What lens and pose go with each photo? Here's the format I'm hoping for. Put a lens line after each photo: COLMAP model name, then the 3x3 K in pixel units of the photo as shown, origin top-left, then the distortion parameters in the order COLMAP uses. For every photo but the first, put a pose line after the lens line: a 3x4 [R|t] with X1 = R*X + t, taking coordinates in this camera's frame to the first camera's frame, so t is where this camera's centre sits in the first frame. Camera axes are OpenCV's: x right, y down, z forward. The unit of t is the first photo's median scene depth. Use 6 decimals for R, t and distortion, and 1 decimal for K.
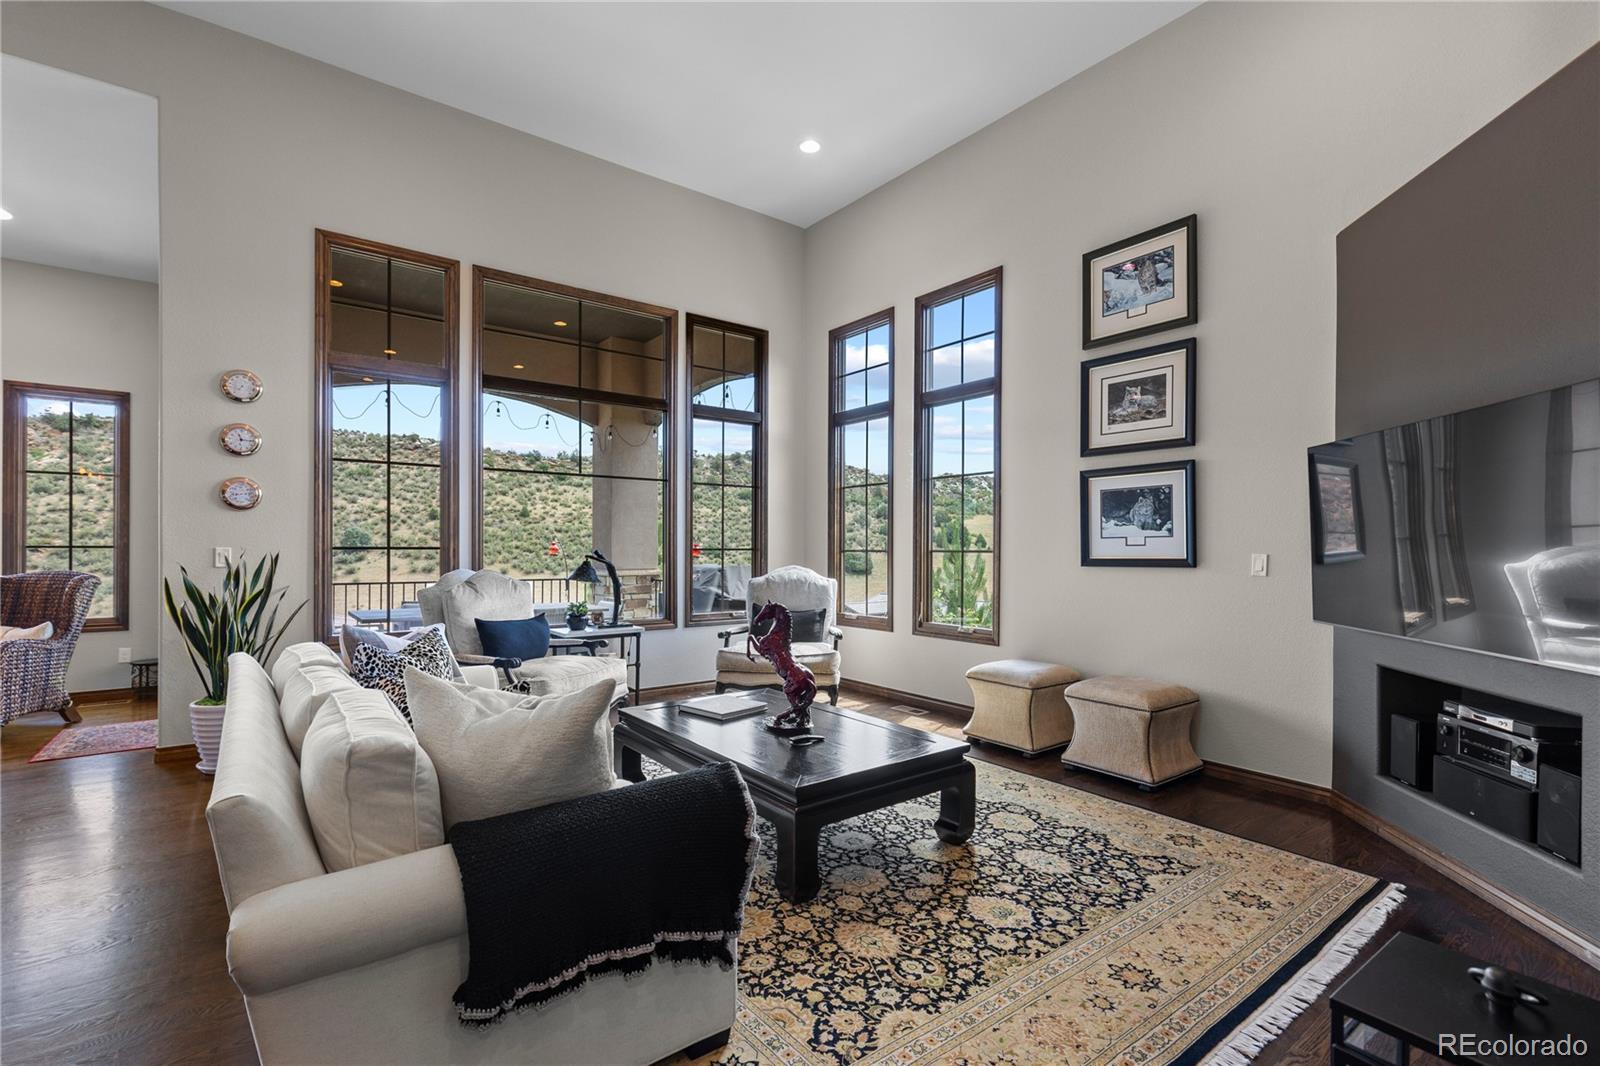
lens RADIAL K [[724.4, 0, 807.9], [0, 724.4, 540.9], [0, 0, 1]] dist [0.000632, -0.000842]
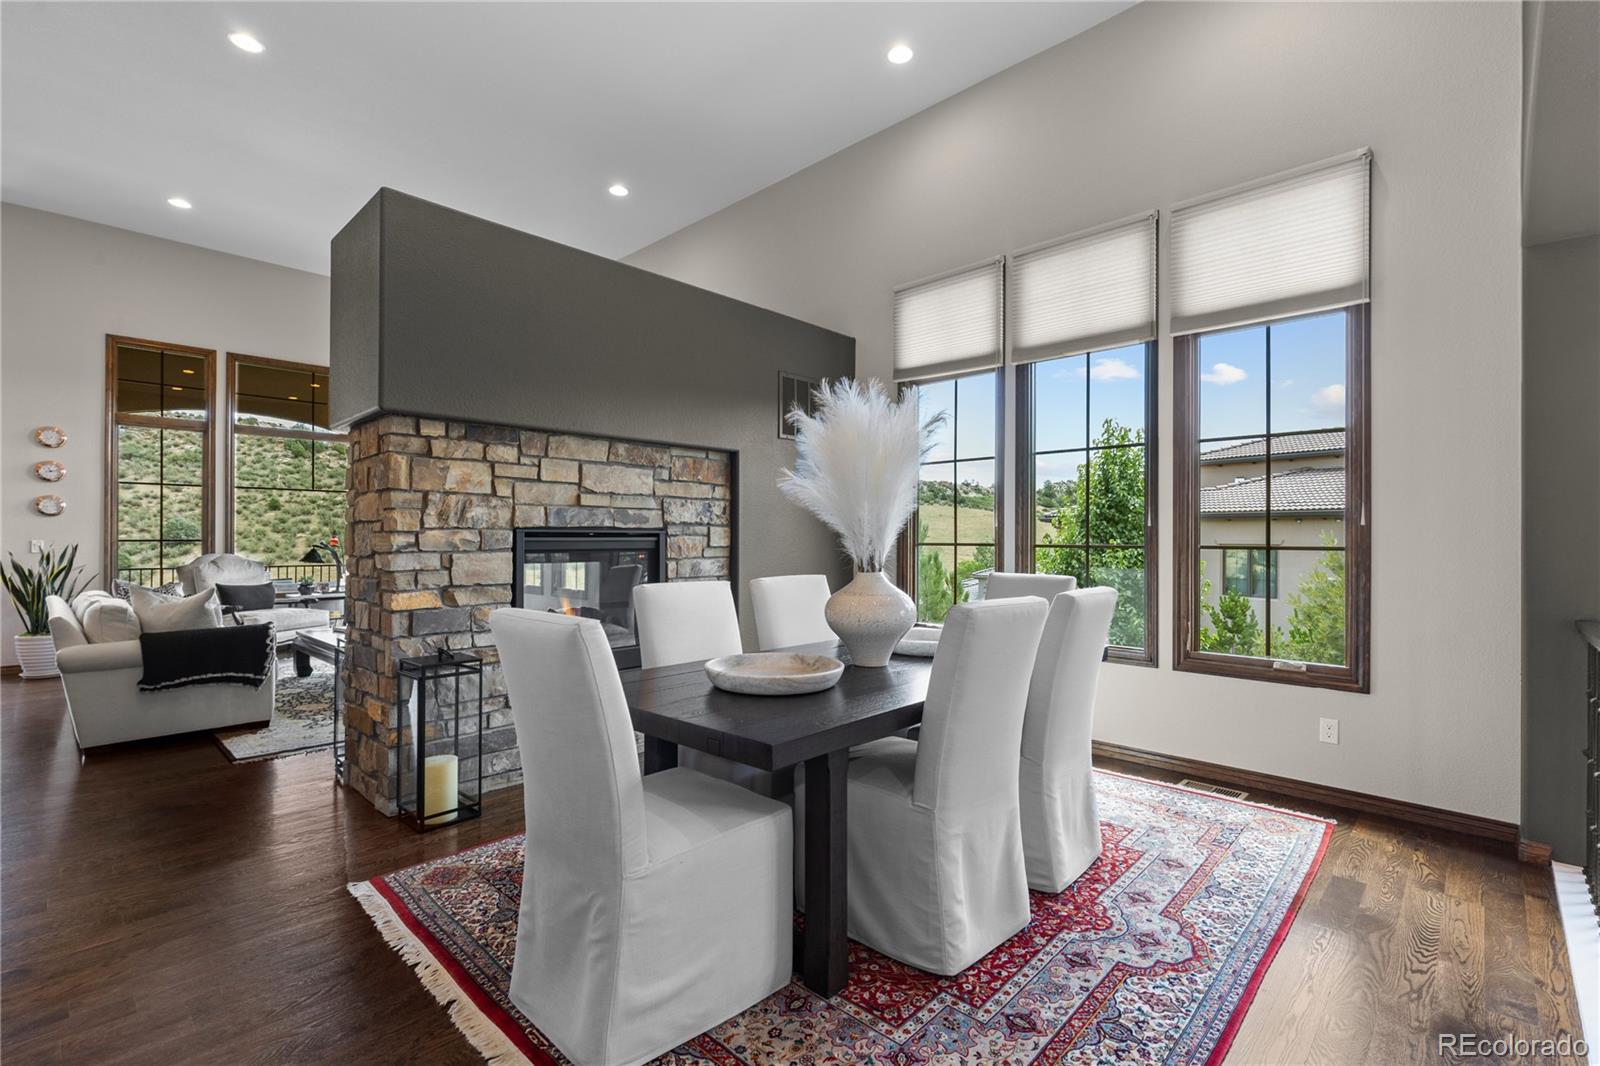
lens RADIAL K [[724.4, 0, 812.0], [0, 724.4, 530.6], [0, 0, 1]] dist [0.000632, -0.000842]
pose [[0.987745, 0.000060, 0.156074, 0.482170], [0.000356, 0.999996, -0.002637, -0.005657], [-0.156073, 0.002661, 0.987742, -0.645938]]
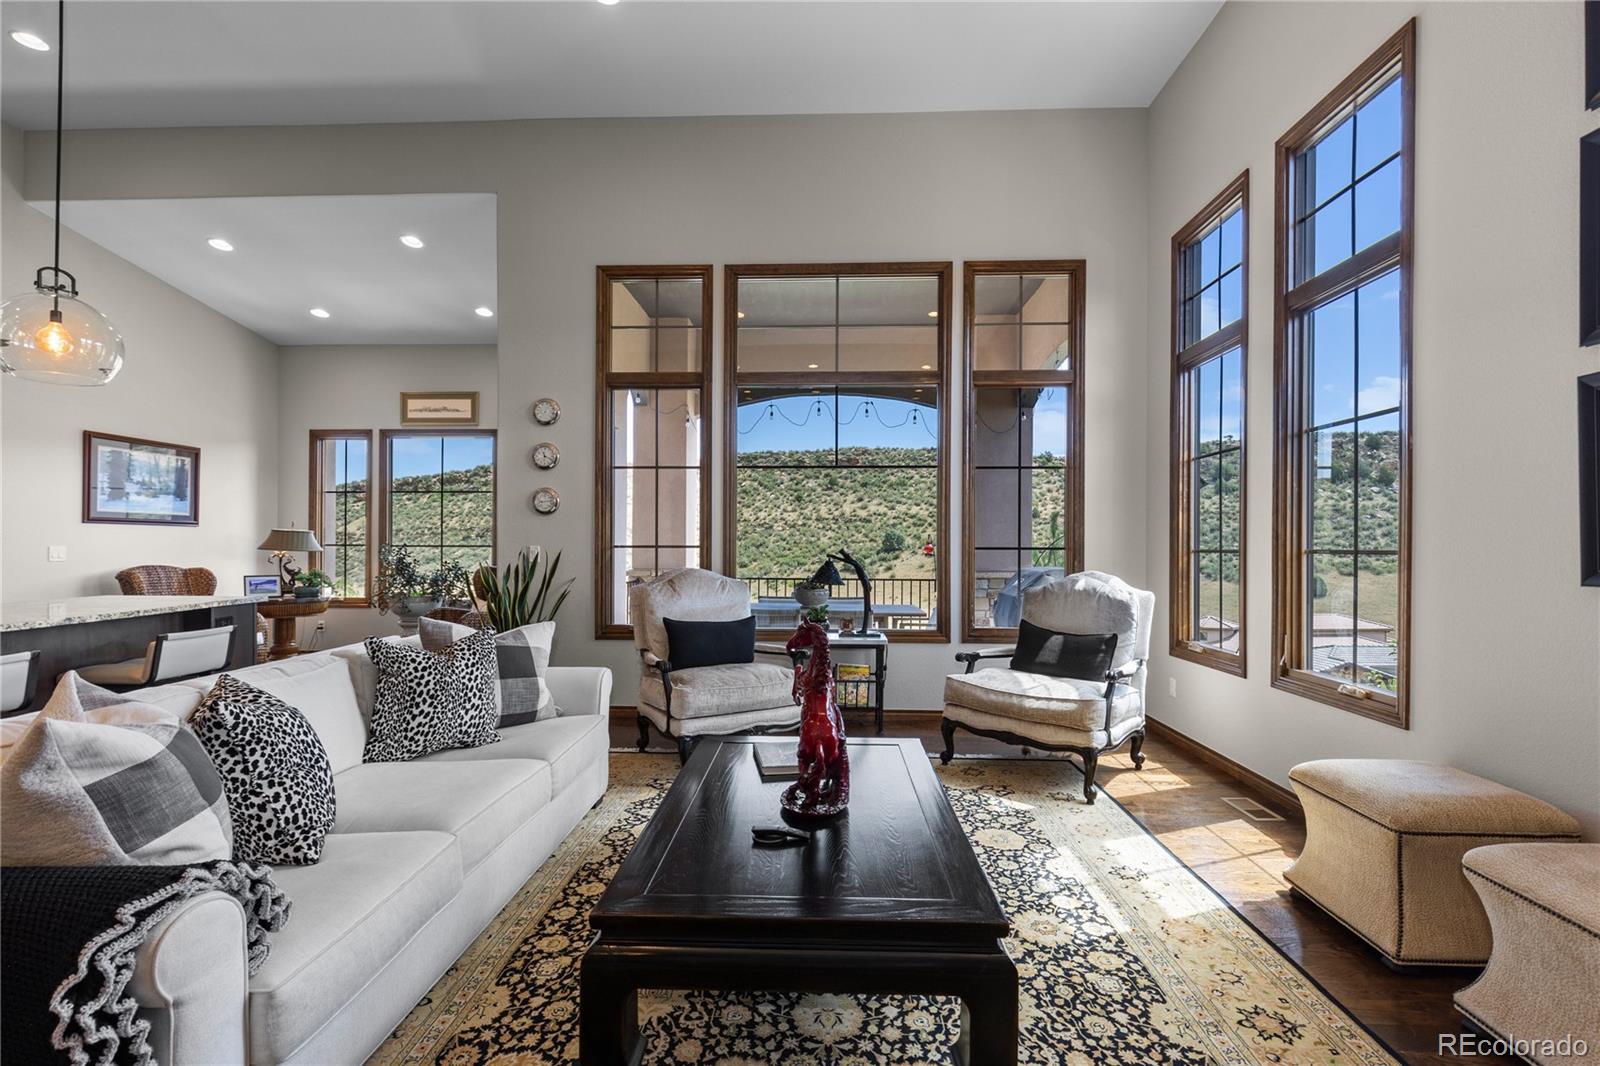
lens RADIAL K [[724.4, 0, 814.8], [0, 724.4, 536.9], [0, 0, 1]] dist [0.000632, -0.000842]
pose [[0.766381, -0.009582, -0.642314, 0.264104], [0.005742, 0.999951, -0.008066, 0.004777], [0.642360, 0.002494, 0.766399, 0.298972]]
